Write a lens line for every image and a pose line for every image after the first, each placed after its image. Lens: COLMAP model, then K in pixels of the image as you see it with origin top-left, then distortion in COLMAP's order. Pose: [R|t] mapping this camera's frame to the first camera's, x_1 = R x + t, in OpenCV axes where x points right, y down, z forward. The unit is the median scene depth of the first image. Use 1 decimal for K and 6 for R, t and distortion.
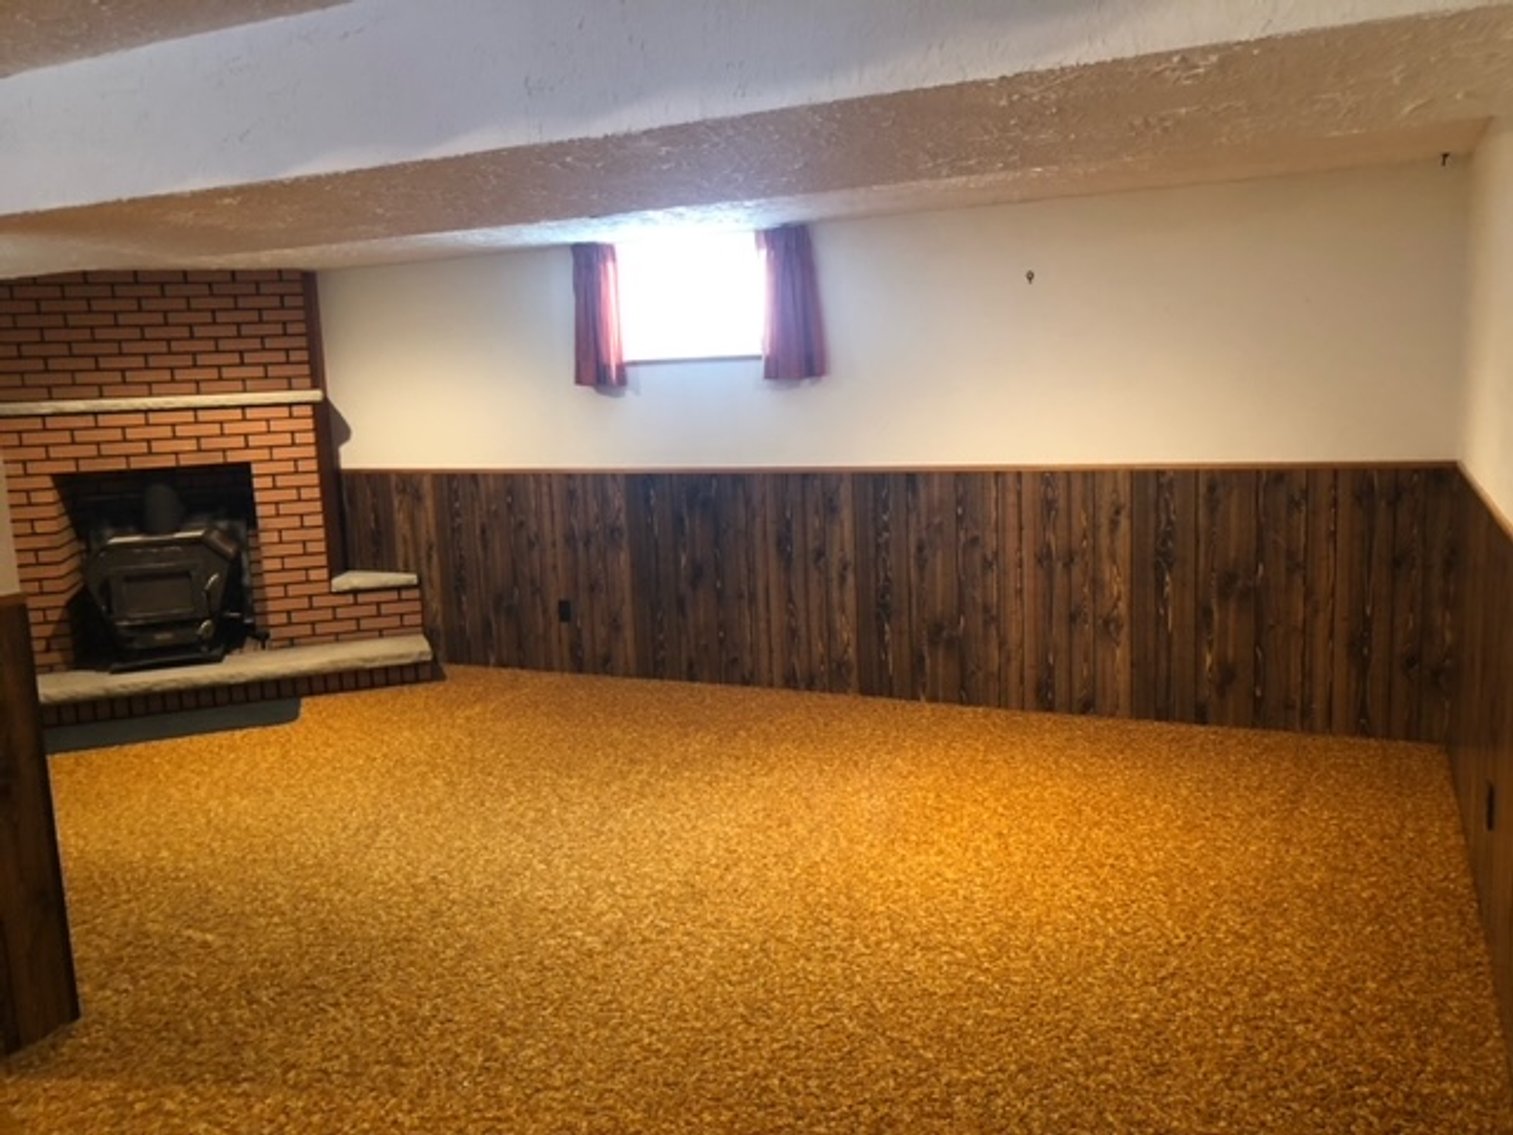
lens RADIAL K [[1239.3, 0, 763.1], [0, 1239.3, 566.2], [0, 0, 1]] dist [0.036832, -0.074542]
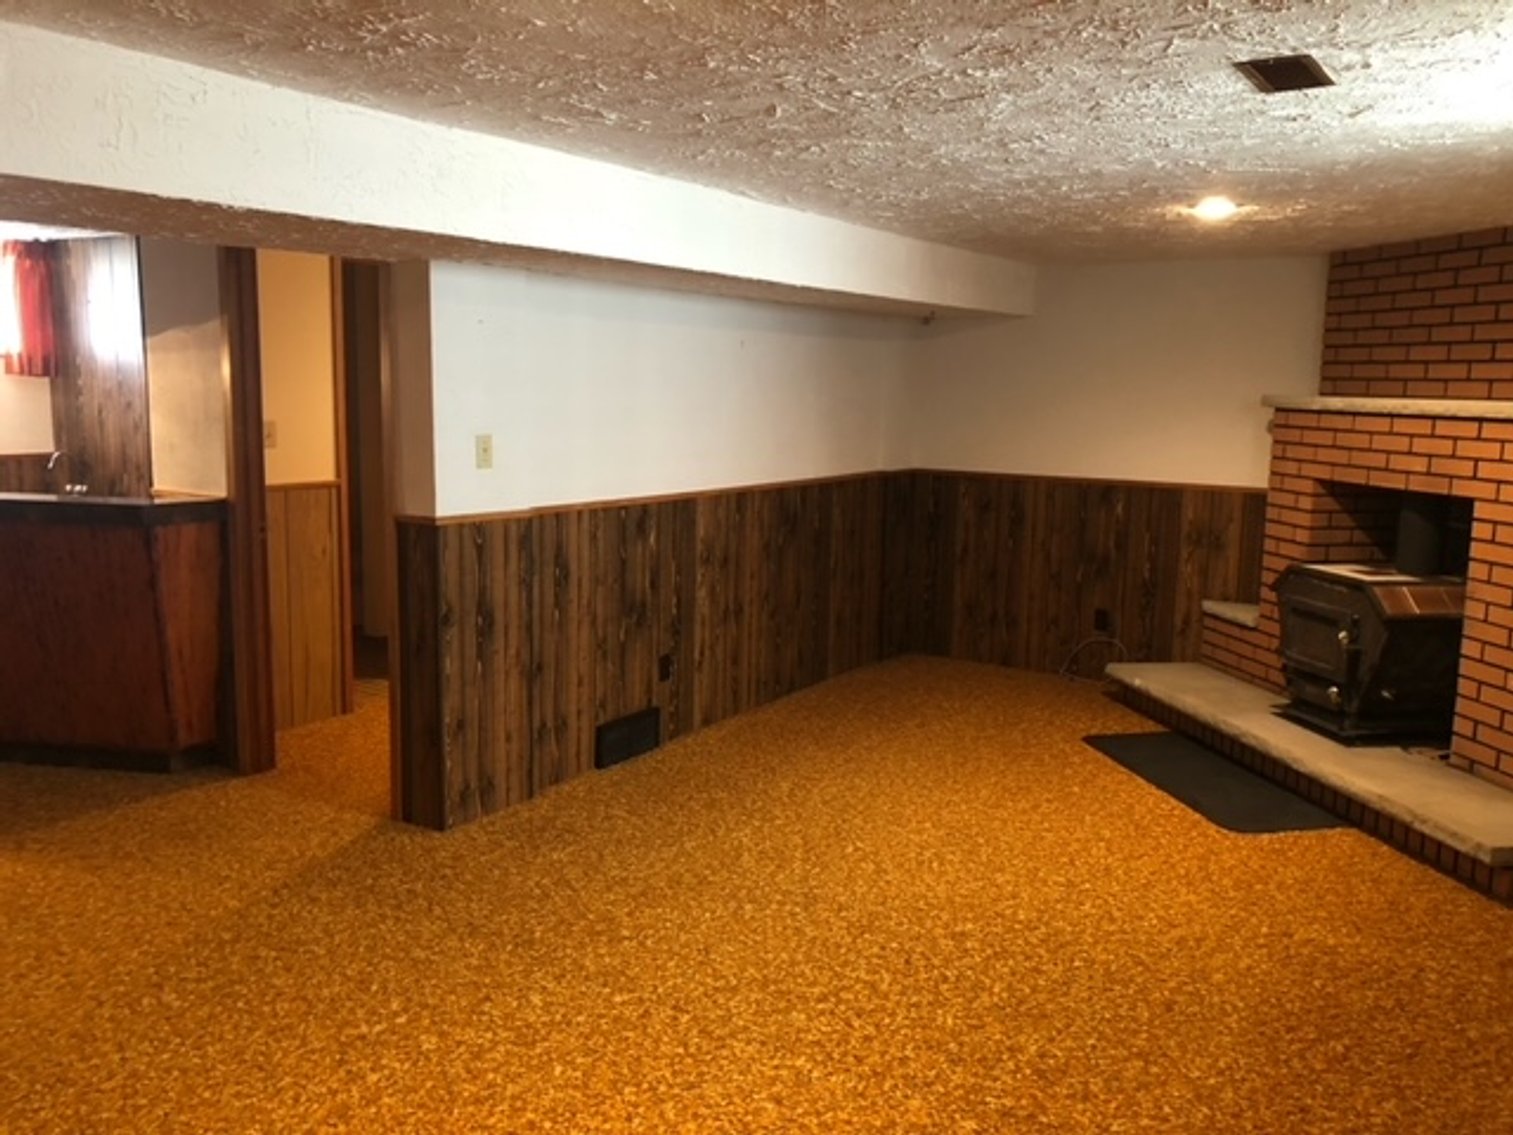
lens RADIAL K [[1239.3, 0, 763.2], [0, 1239.3, 565.0], [0, 0, 1]] dist [0.036832, -0.074542]
pose [[-0.122763, 0.188383, -0.974393, 0.335769], [-0.170473, 0.963223, 0.207701, -0.129262], [0.977685, 0.191606, -0.086134, 0.699027]]
